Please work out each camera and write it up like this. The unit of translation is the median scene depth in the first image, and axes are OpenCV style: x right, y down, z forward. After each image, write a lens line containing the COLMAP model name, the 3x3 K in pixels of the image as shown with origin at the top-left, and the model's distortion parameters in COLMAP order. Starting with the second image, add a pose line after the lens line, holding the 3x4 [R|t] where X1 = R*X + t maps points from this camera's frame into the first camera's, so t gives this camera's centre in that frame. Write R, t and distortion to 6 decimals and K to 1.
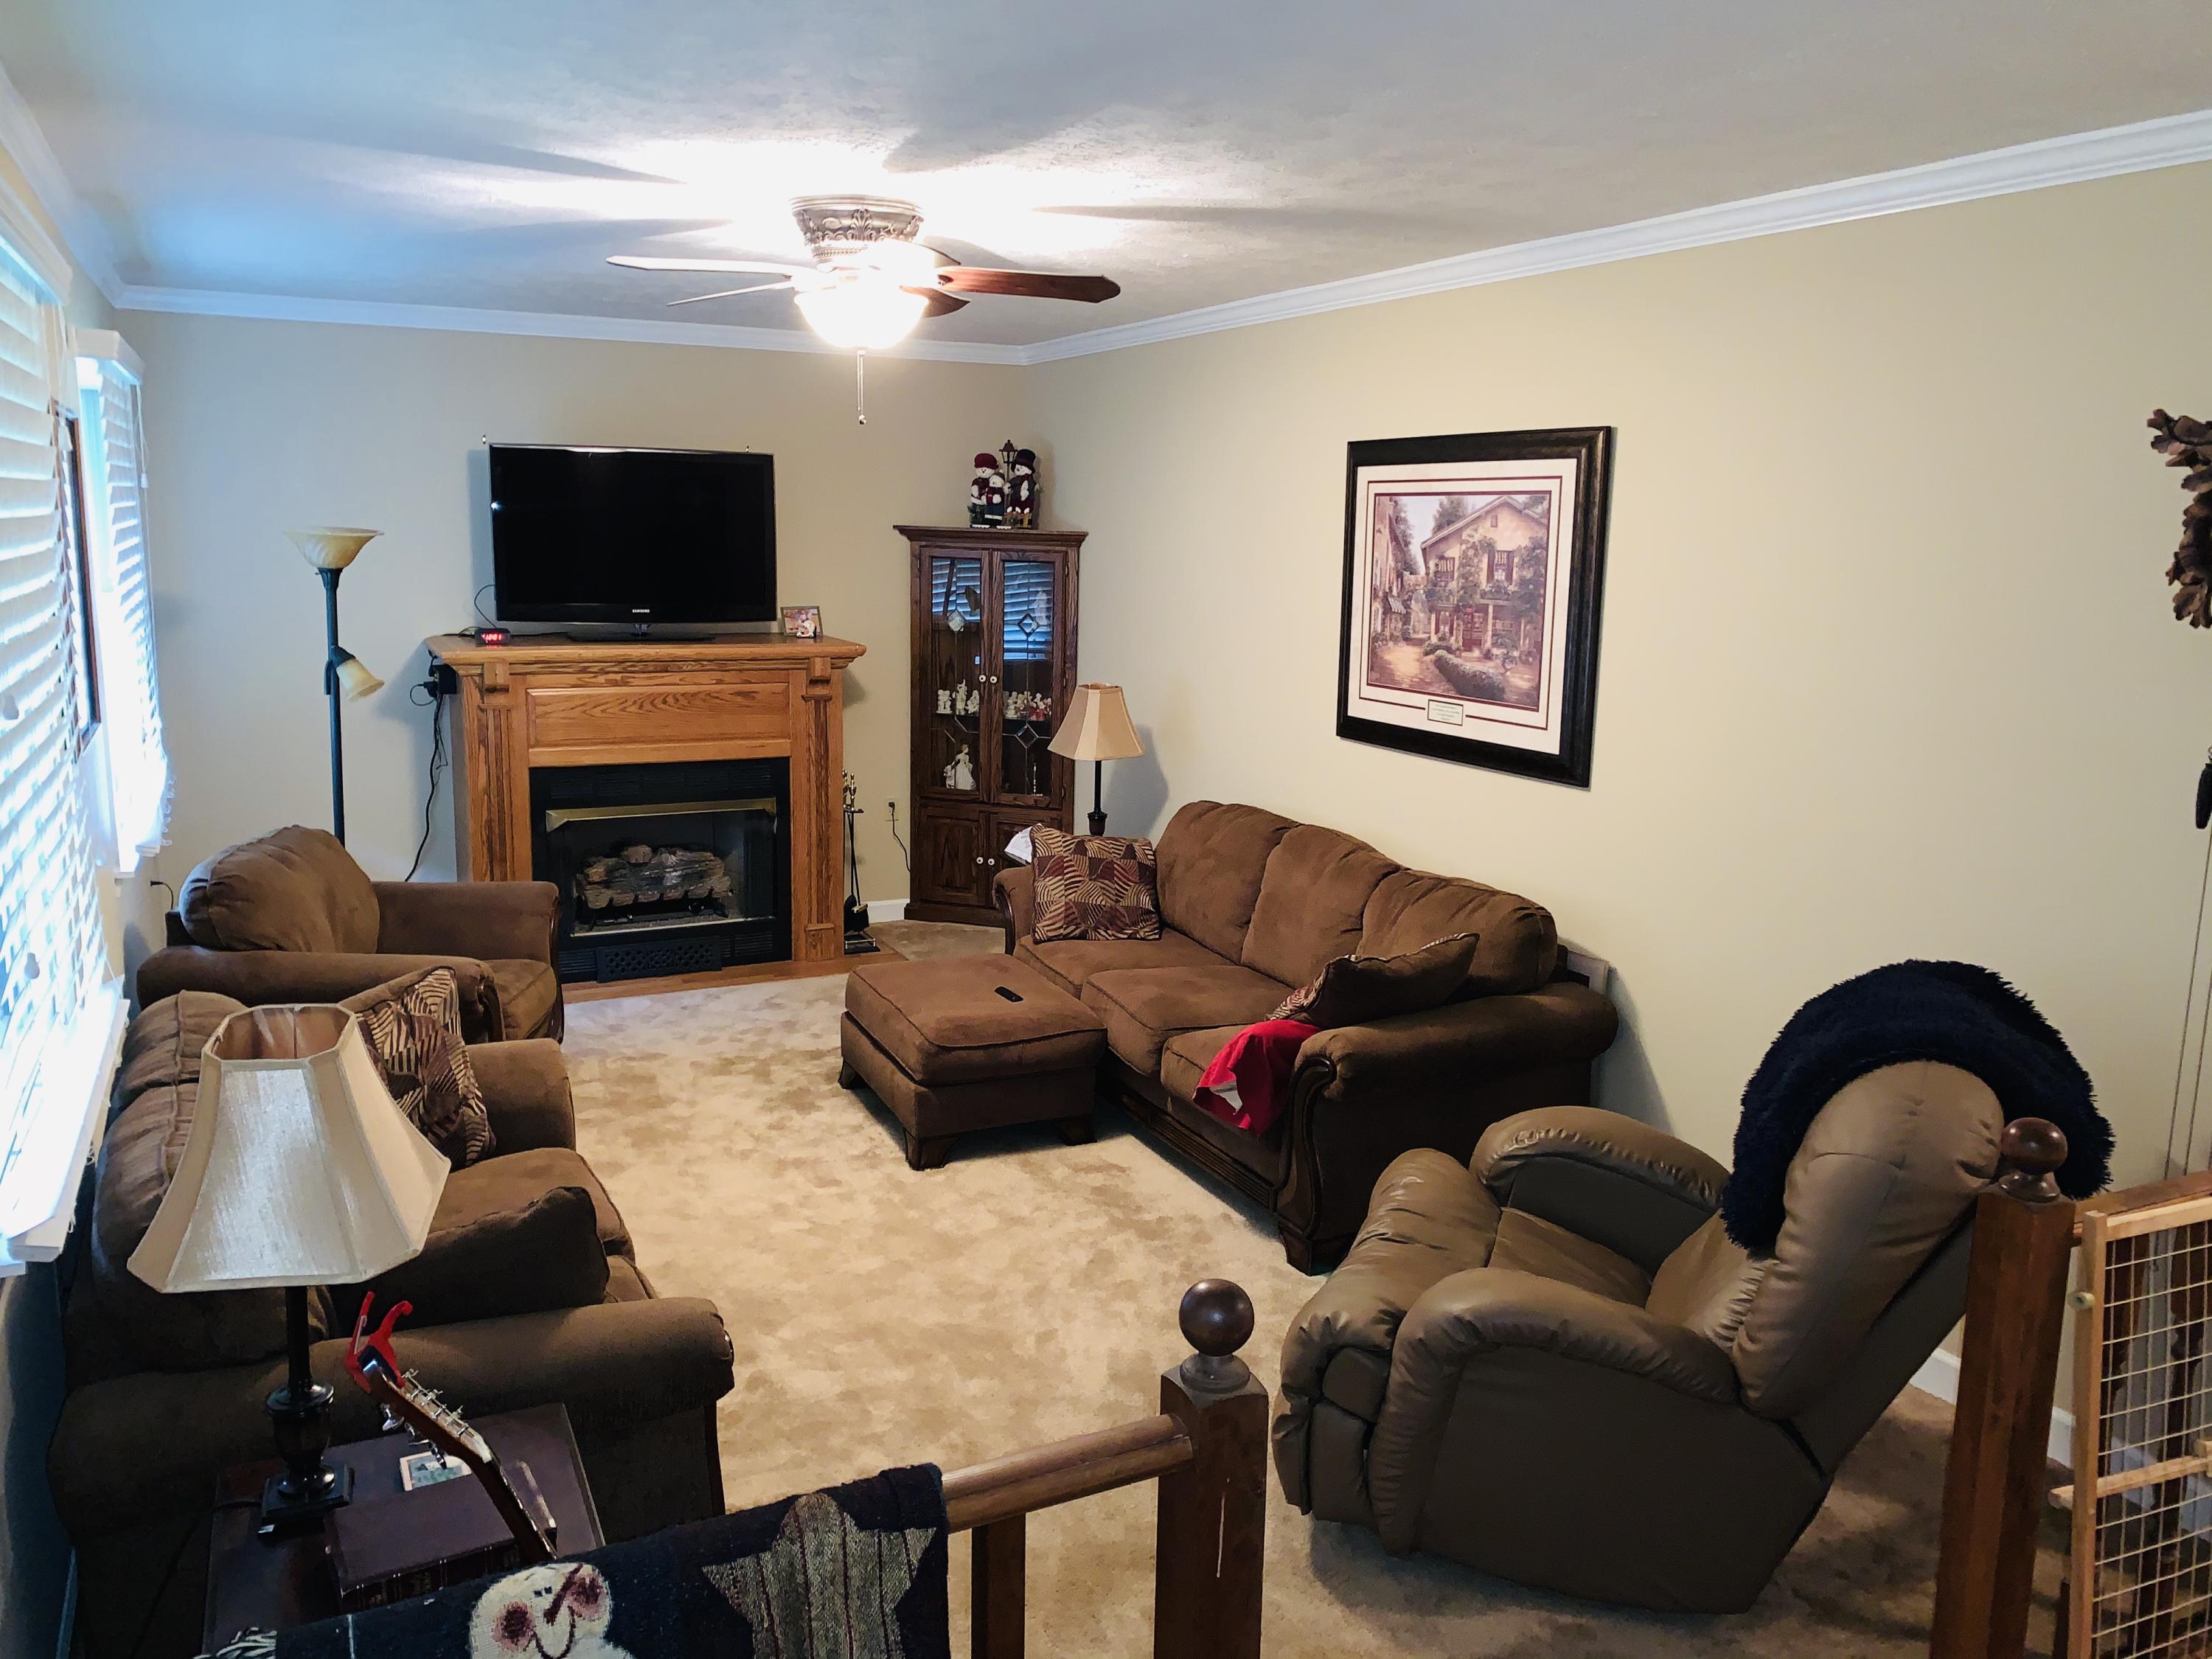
lens RADIAL K [[1675.8, 0, 1115.4], [0, 1675.8, 793.6], [0, 0, 1]] dist [0.048682, -0.060273]
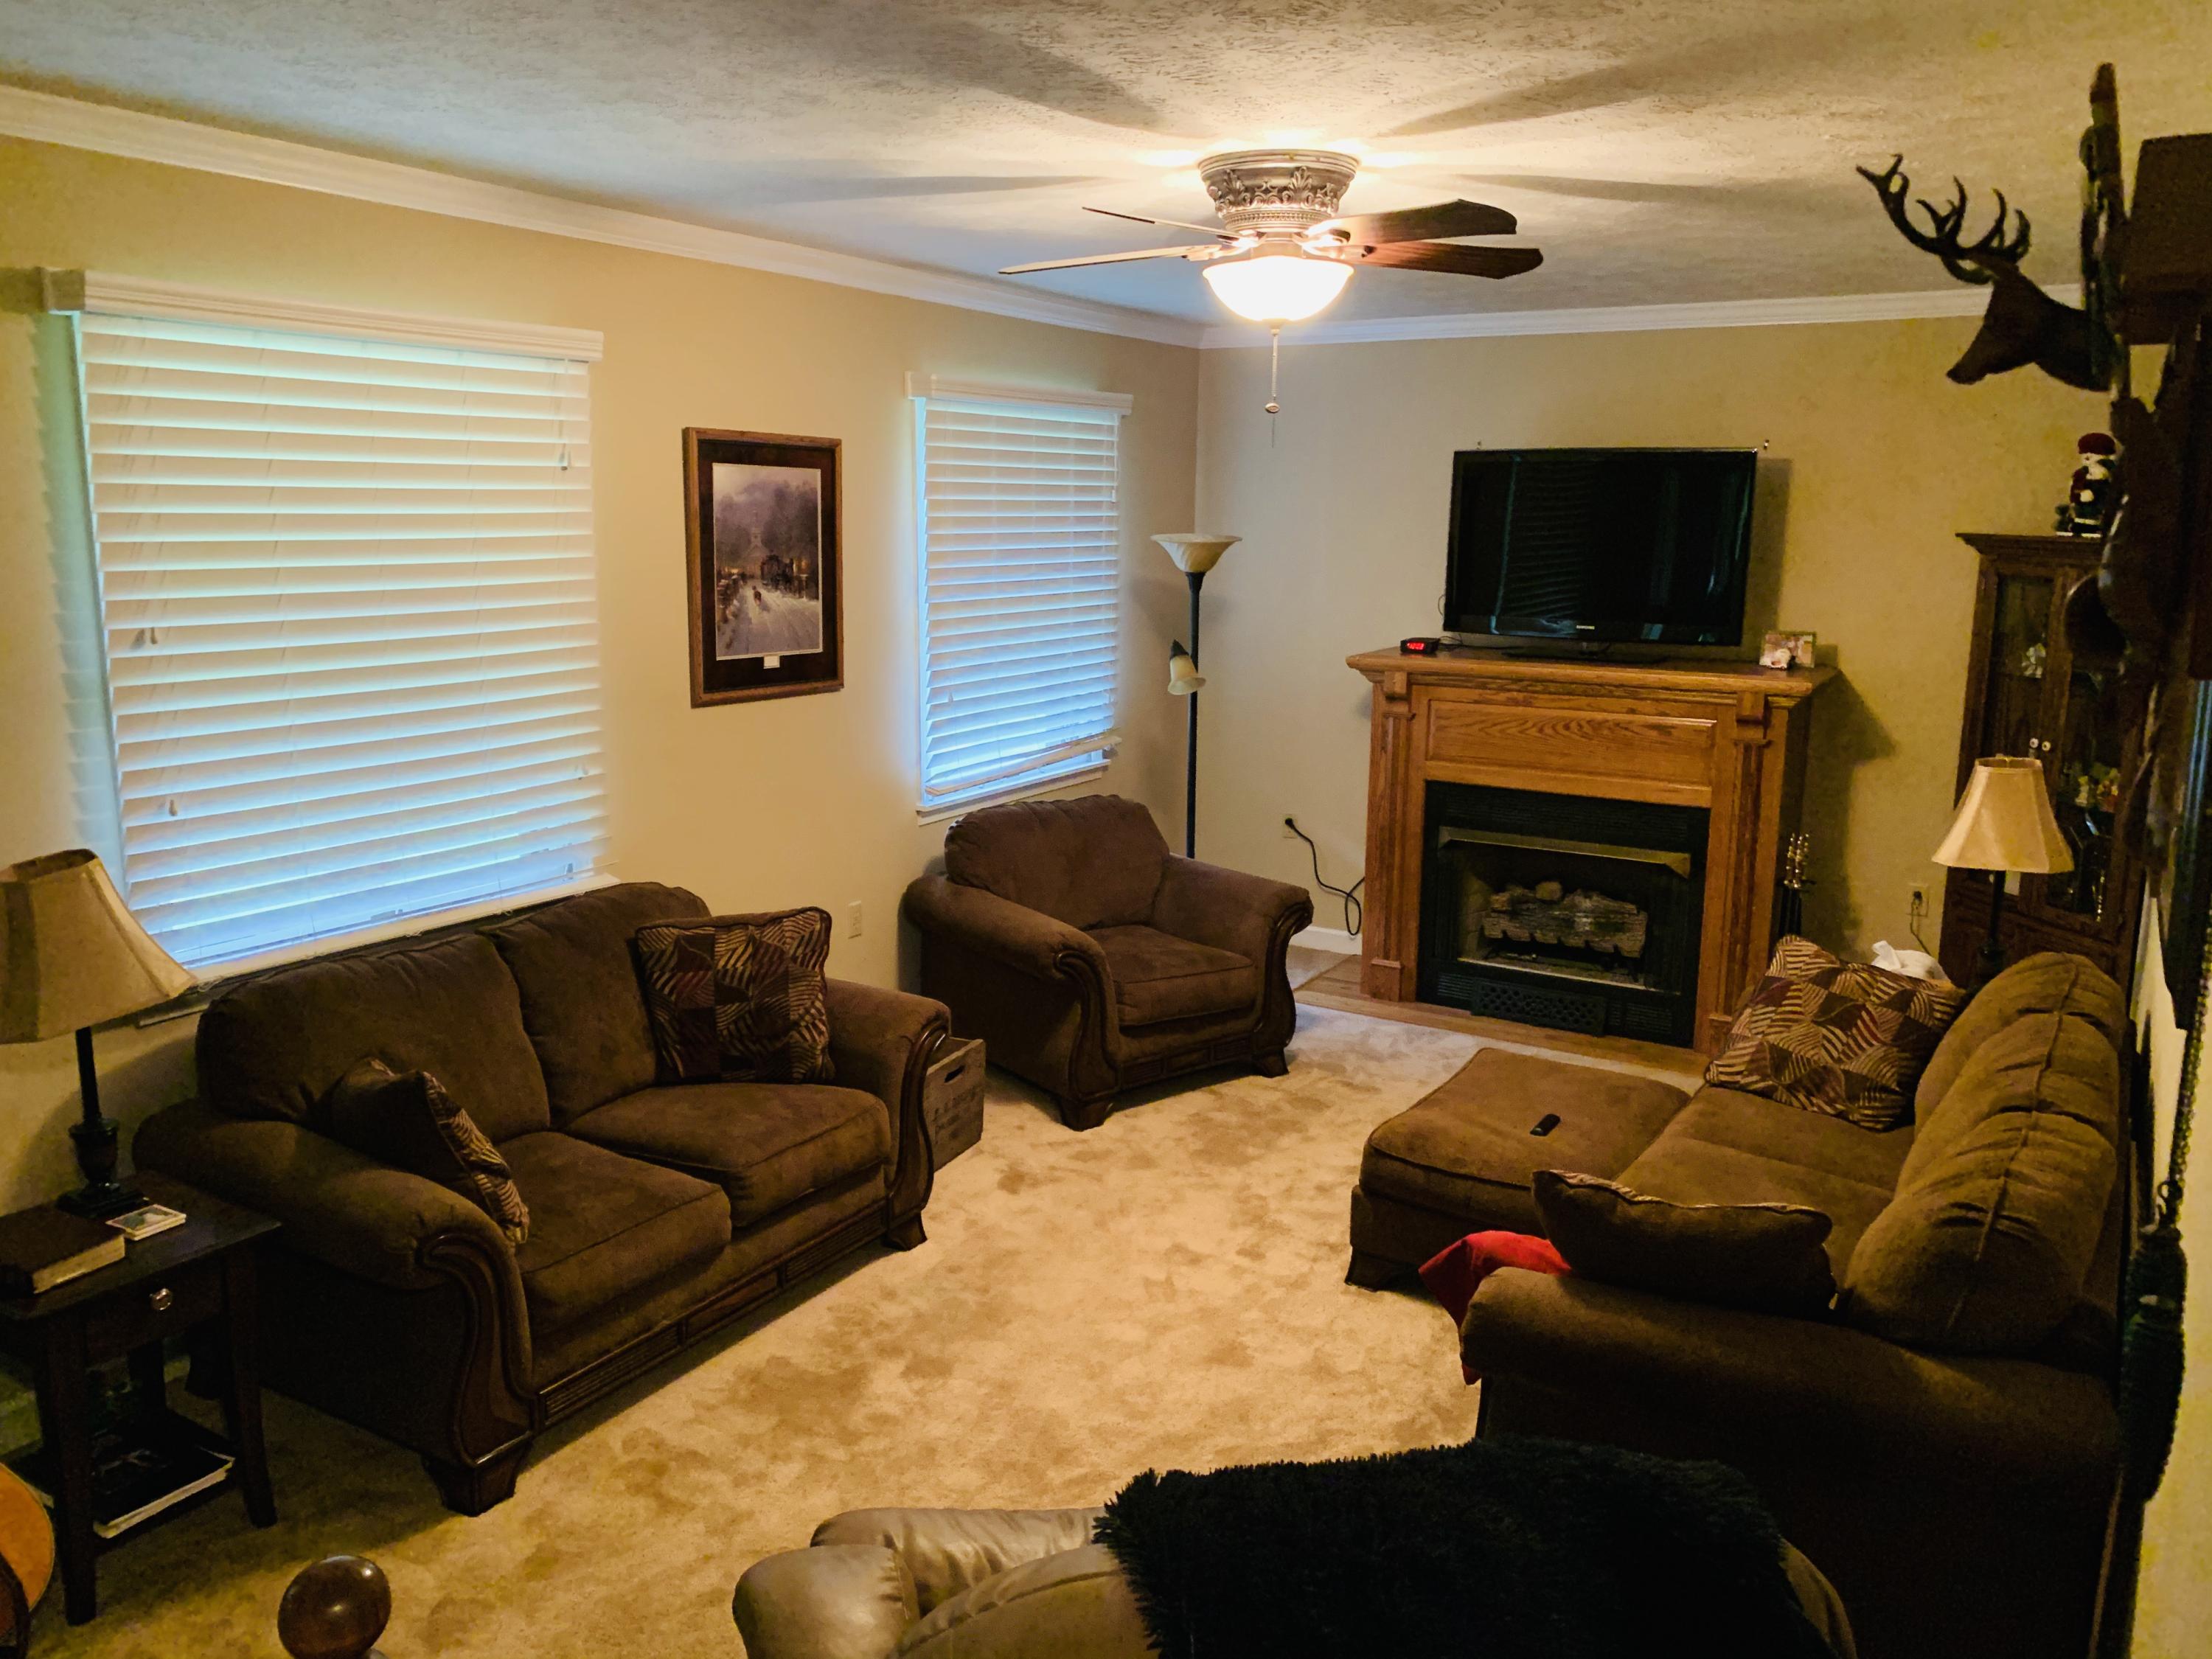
lens RADIAL K [[1675.8, 0, 1077.5], [0, 1675.8, 803.9], [0, 0, 1]] dist [0.048682, -0.060273]
pose [[0.519041, 0.135999, -0.843860, 0.368522], [-0.139614, 0.987491, 0.073273, -0.044064], [0.843270, 0.079783, 0.531536, 0.300869]]
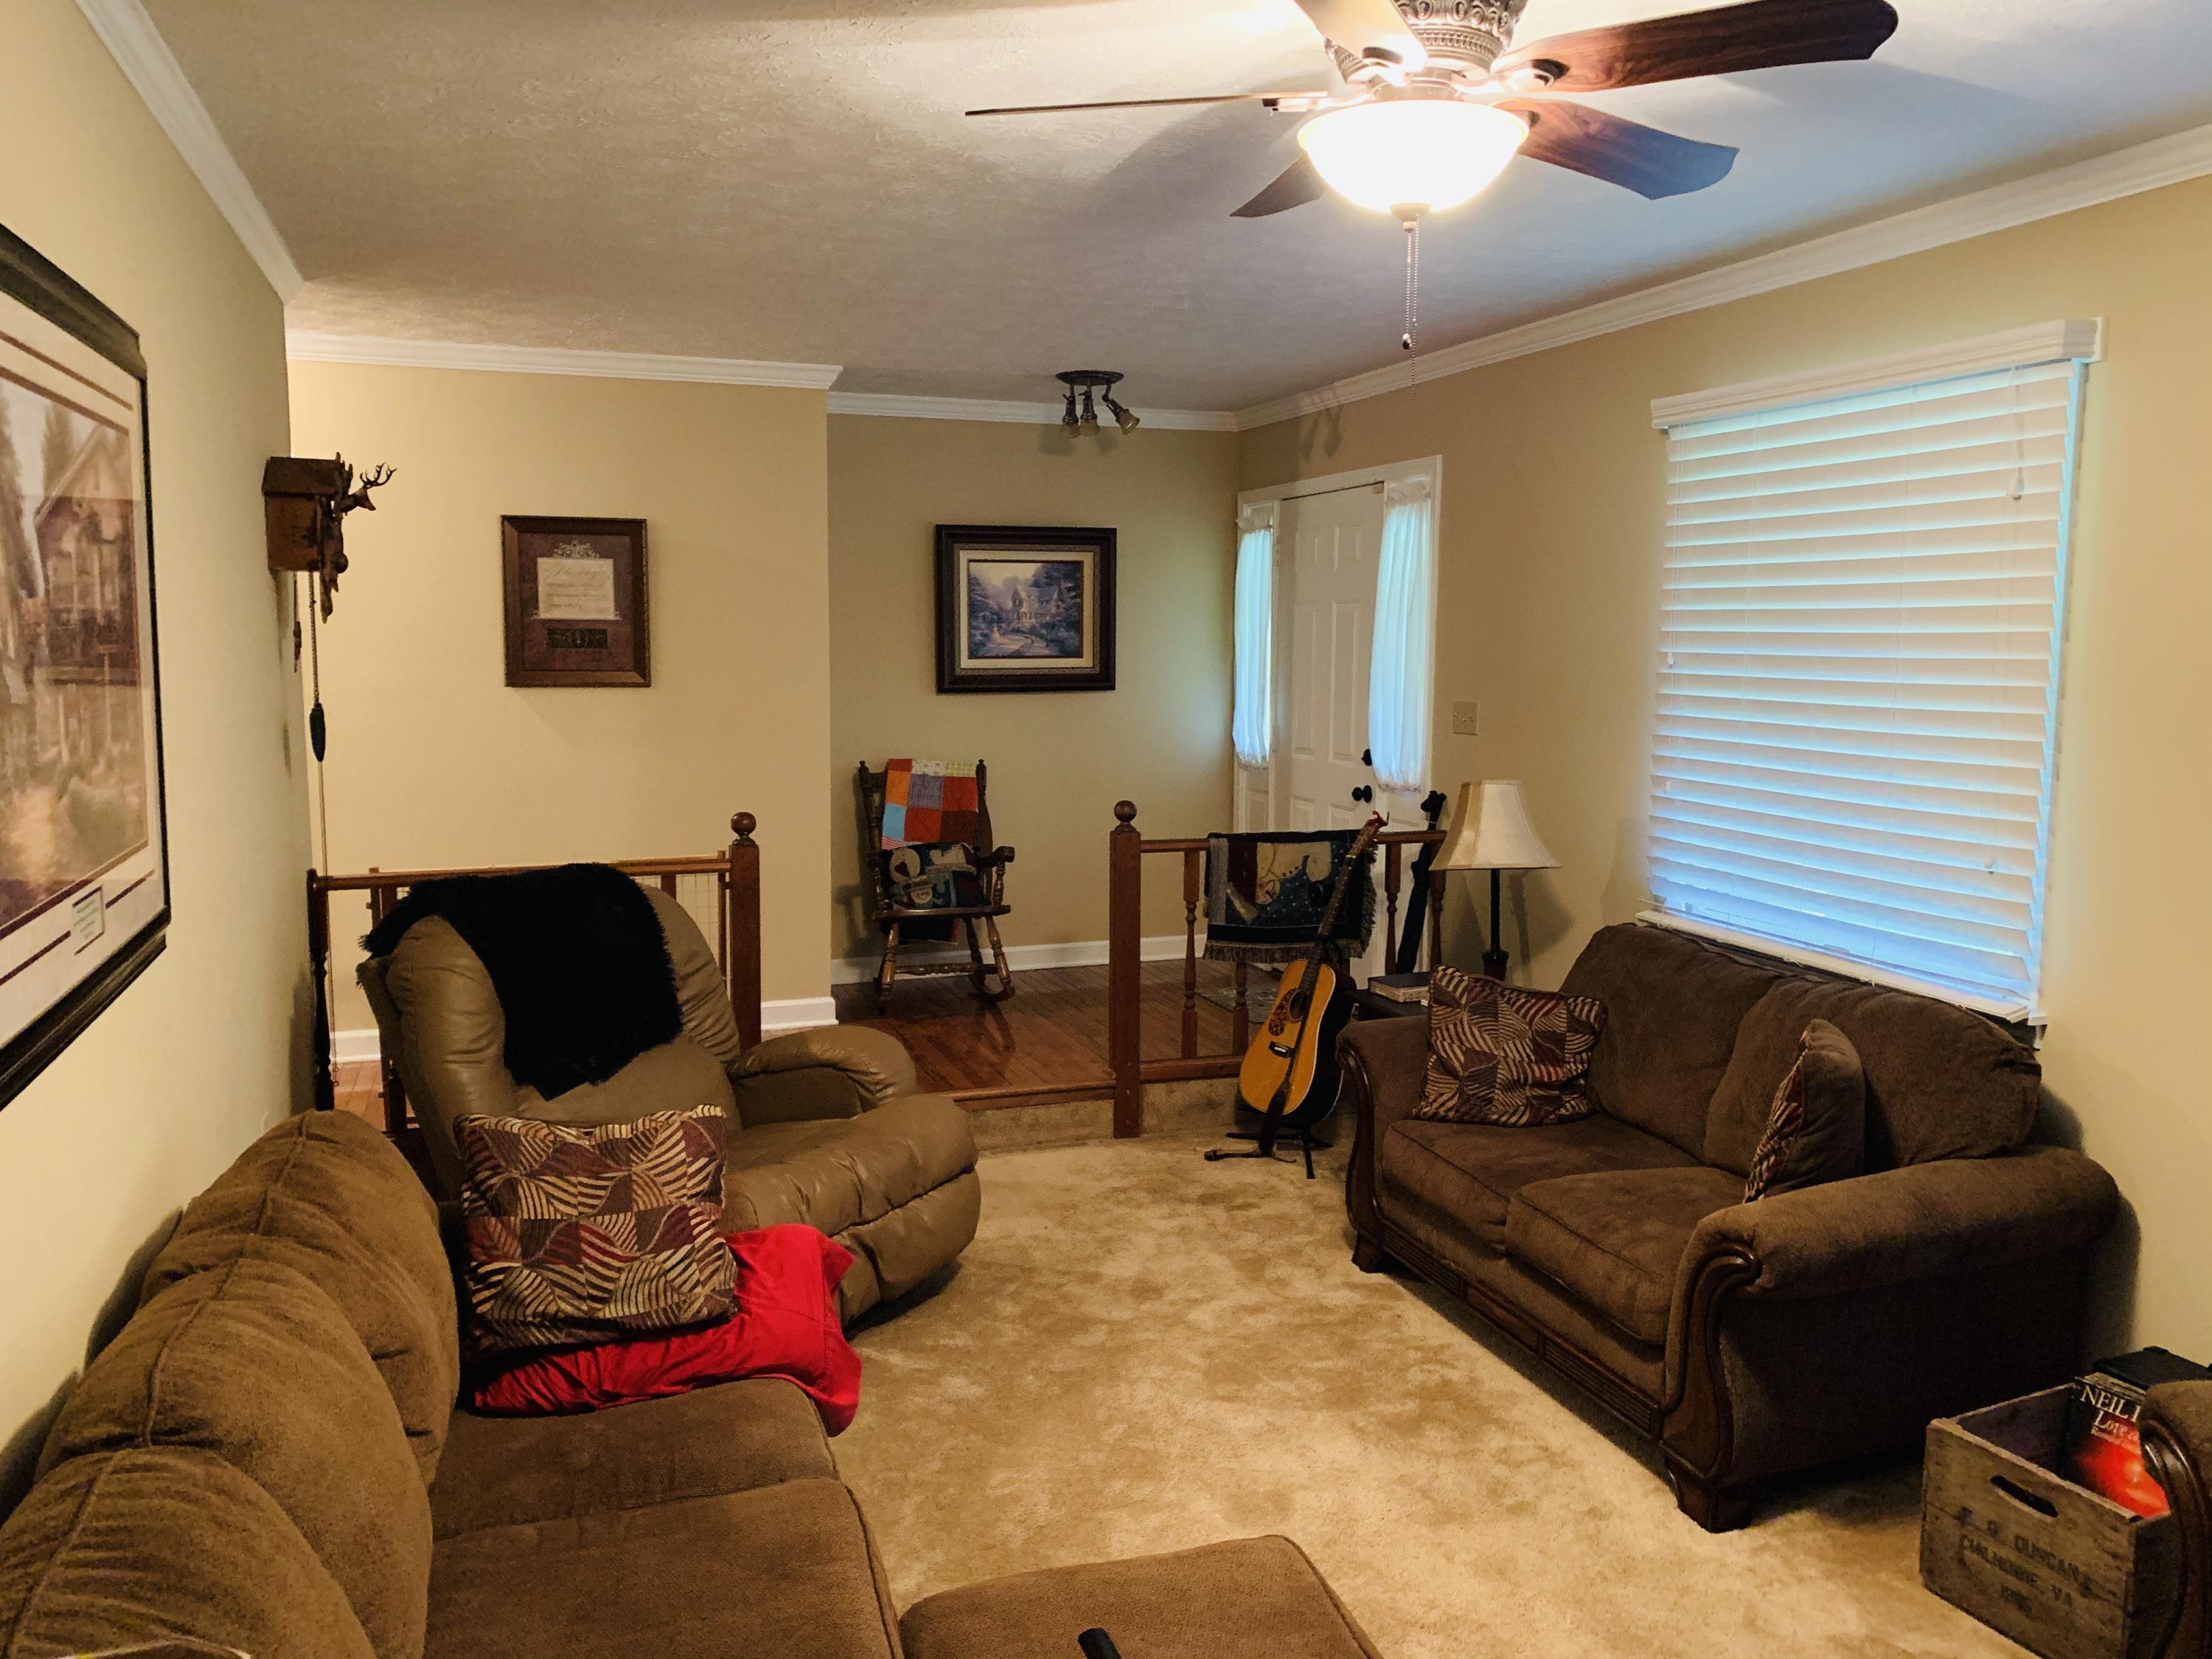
lens RADIAL K [[1675.8, 0, 1105.6], [0, 1675.8, 819.9], [0, 0, 1]] dist [0.048682, -0.060273]
pose [[-0.990123, -0.032242, 0.136445, -0.053772], [0.006776, 0.961056, 0.276269, -0.140423], [-0.140038, 0.274465, -0.951345, 0.991960]]
